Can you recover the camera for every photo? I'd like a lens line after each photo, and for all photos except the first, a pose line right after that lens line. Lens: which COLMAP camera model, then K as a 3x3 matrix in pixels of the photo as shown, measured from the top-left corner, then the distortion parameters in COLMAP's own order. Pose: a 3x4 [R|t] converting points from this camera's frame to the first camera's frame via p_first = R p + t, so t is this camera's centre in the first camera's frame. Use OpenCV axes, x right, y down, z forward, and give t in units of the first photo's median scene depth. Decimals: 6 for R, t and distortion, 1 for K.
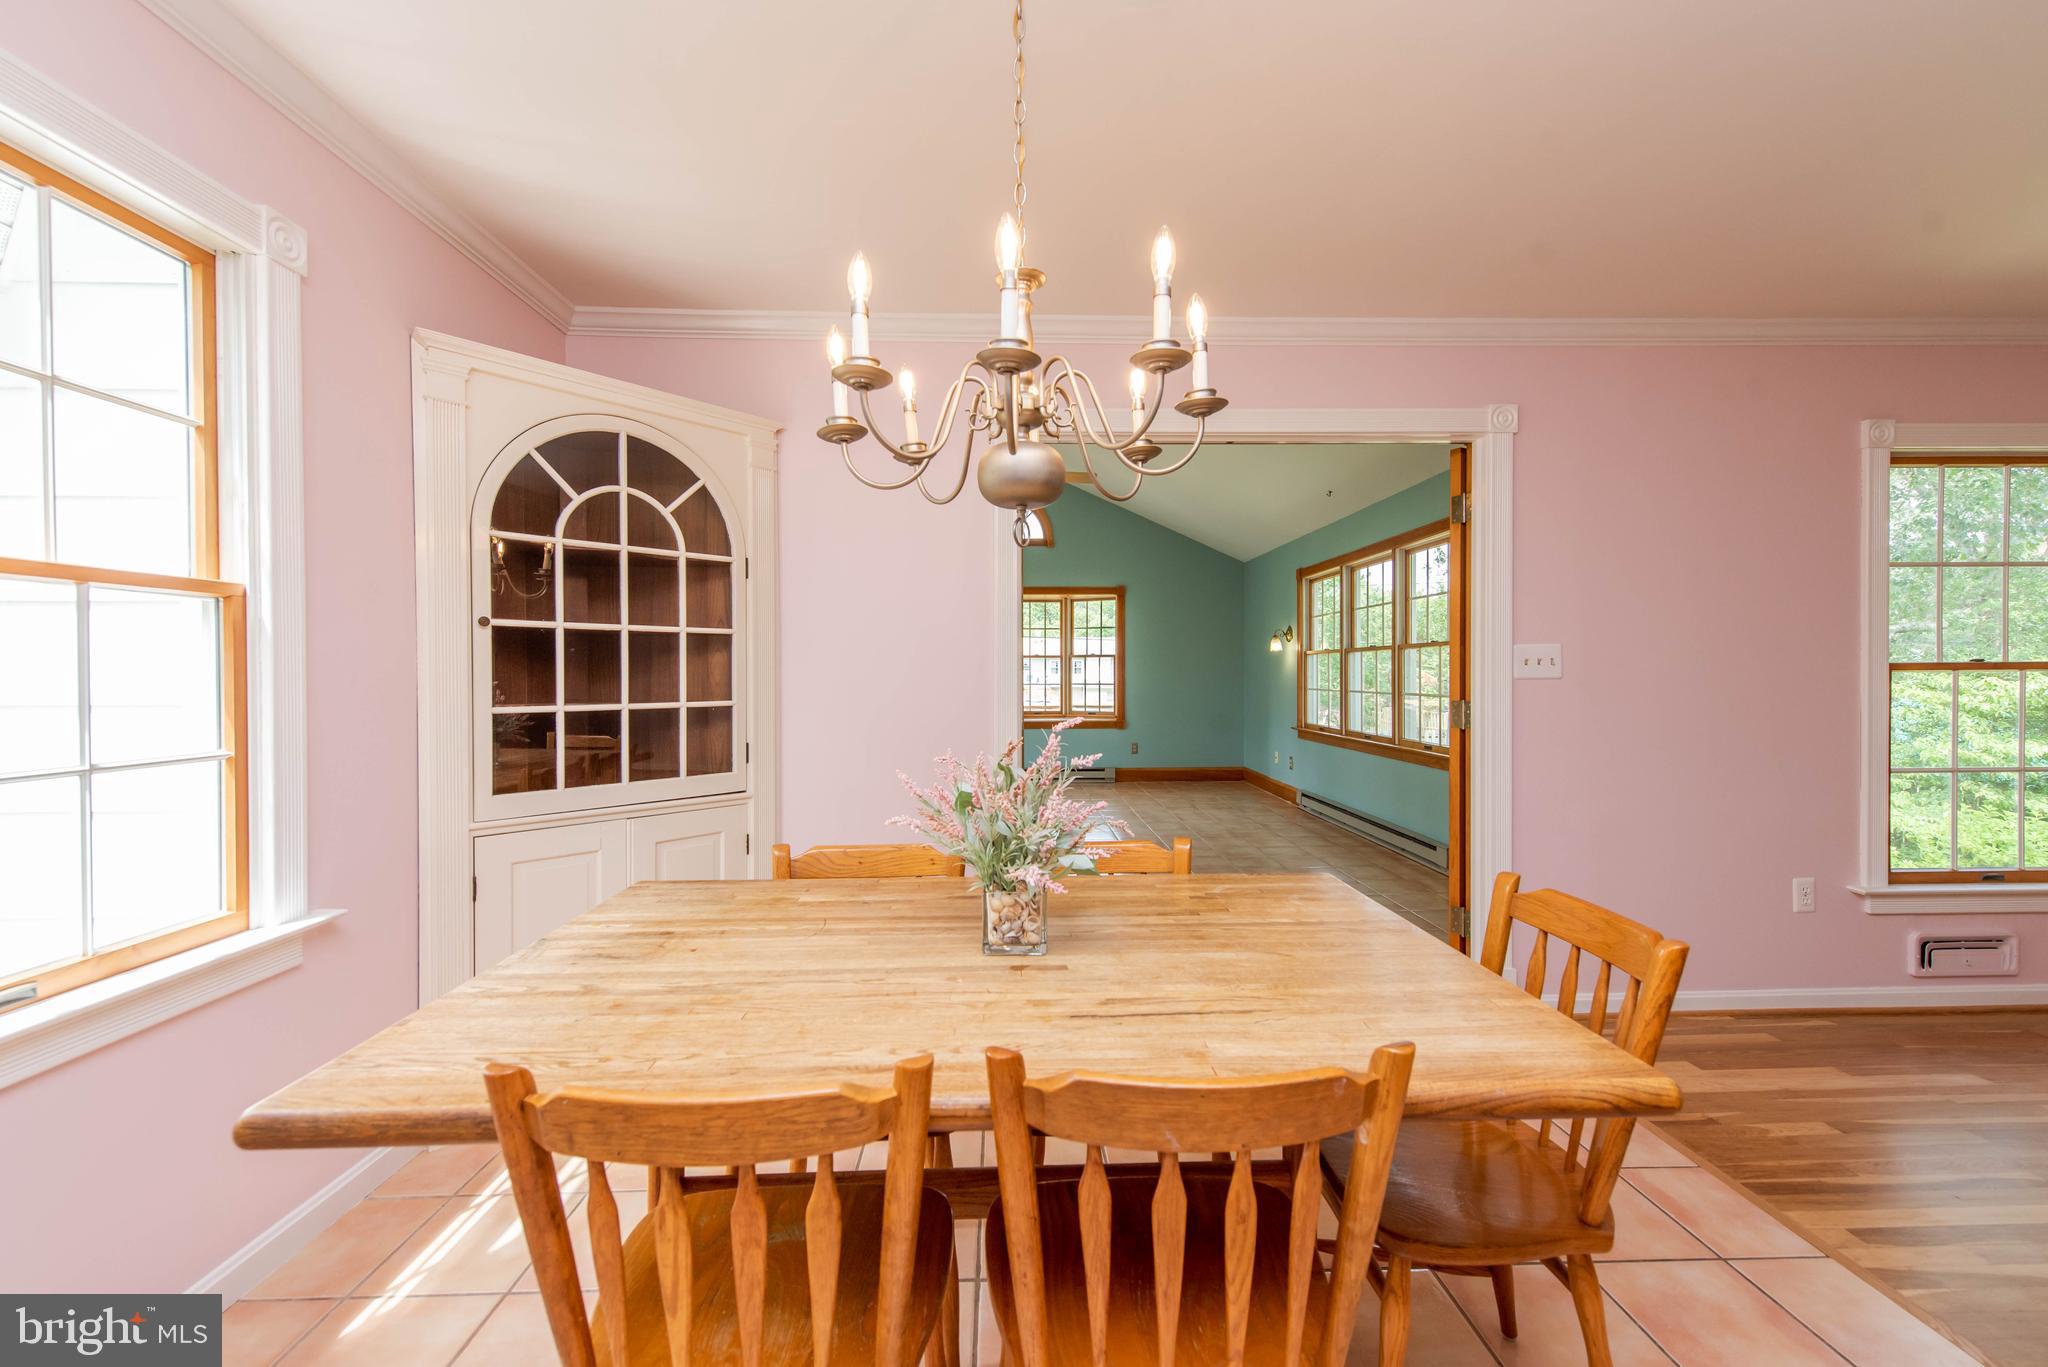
lens RADIAL K [[804.6, 0, 1029.8], [0, 804.6, 681.8], [0, 0, 1]] dist [0.020218, -0.005279]
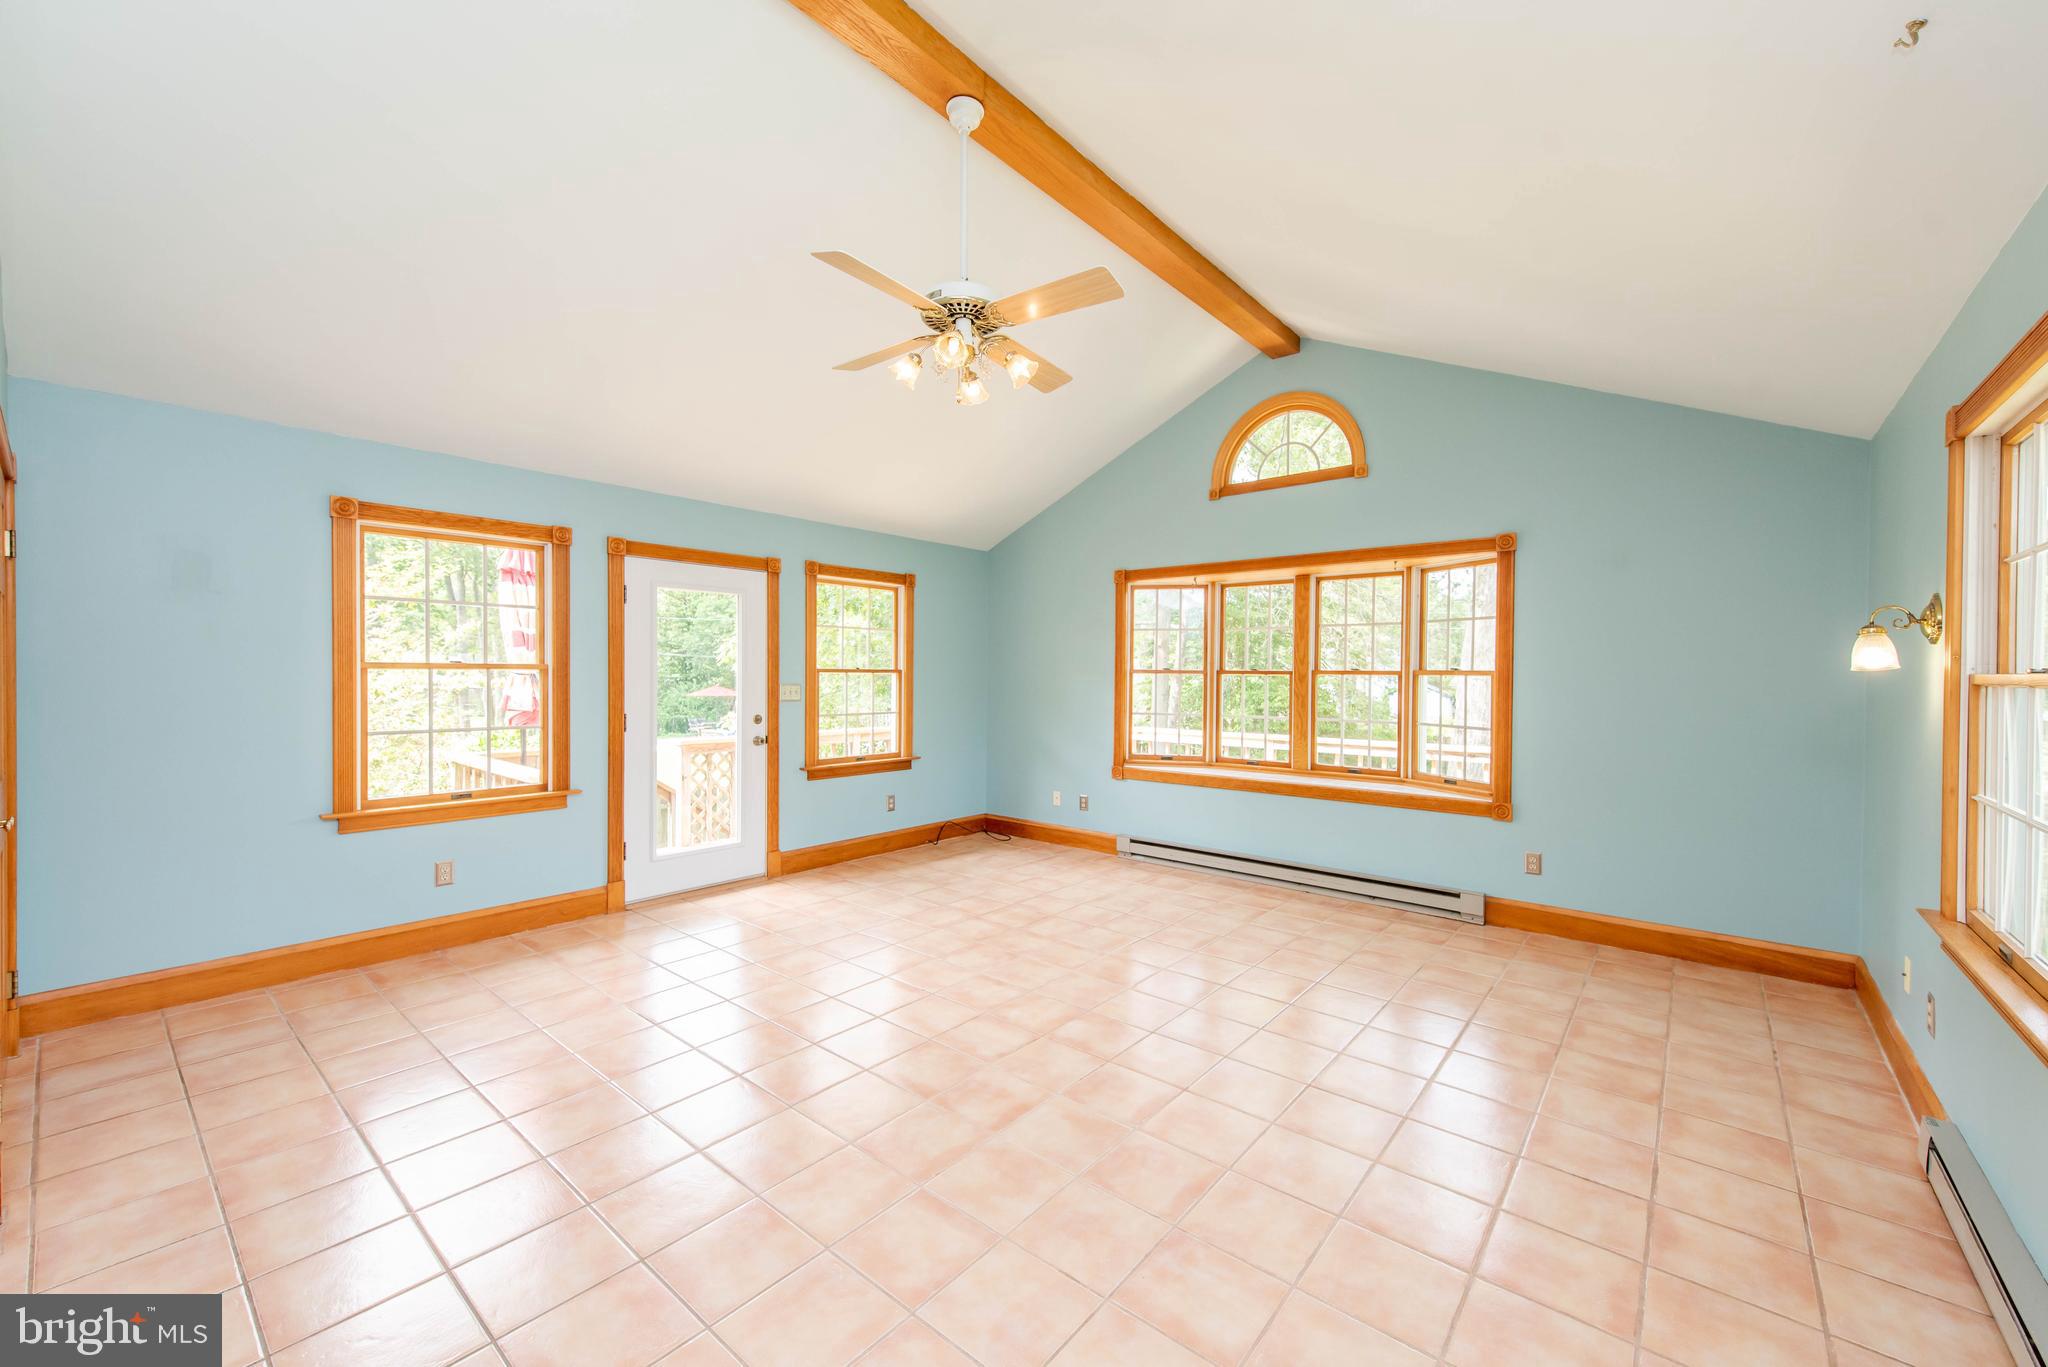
lens RADIAL K [[800.2, 0, 1029.6], [0, 800.2, 680.1], [0, 0, 1]] dist [0.020382, -0.007365]
pose [[0.748164, 0.014932, -0.663346, 0.224209], [-0.017035, 0.999849, 0.003294, -0.024567], [0.663295, 0.008835, 0.748305, 0.429106]]
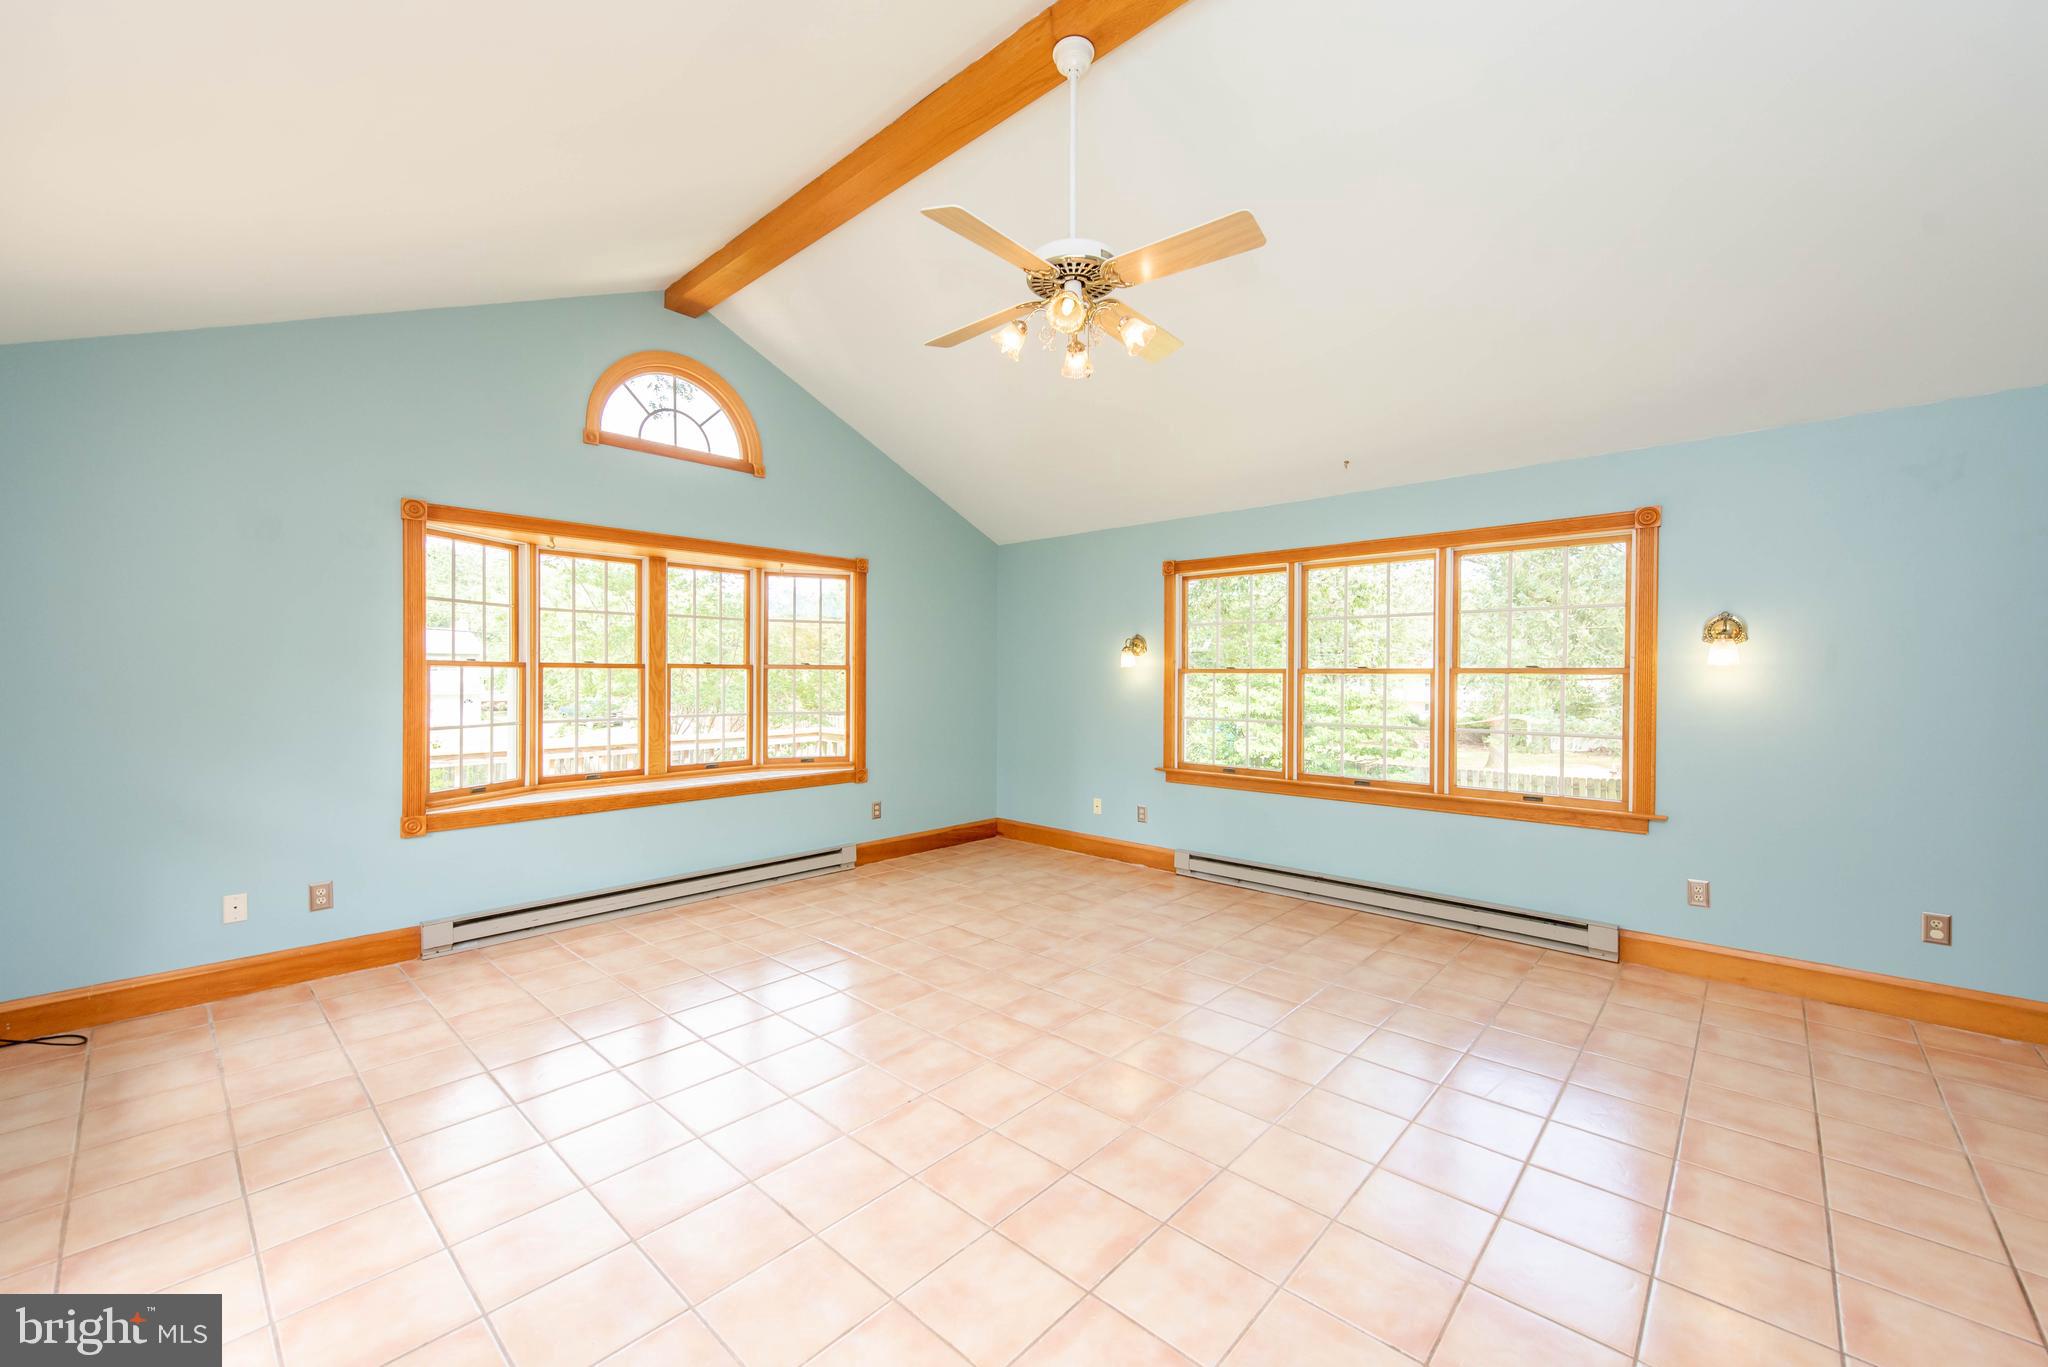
lens RADIAL K [[804.6, 0, 1029.8], [0, 804.6, 681.8], [0, 0, 1]] dist [0.020218, -0.005279]
pose [[0.696764, -0.001604, 0.717298, -0.251141], [0.000575, 0.999998, 0.001678, -0.021687], [-0.717300, -0.000757, 0.696764, 0.457012]]
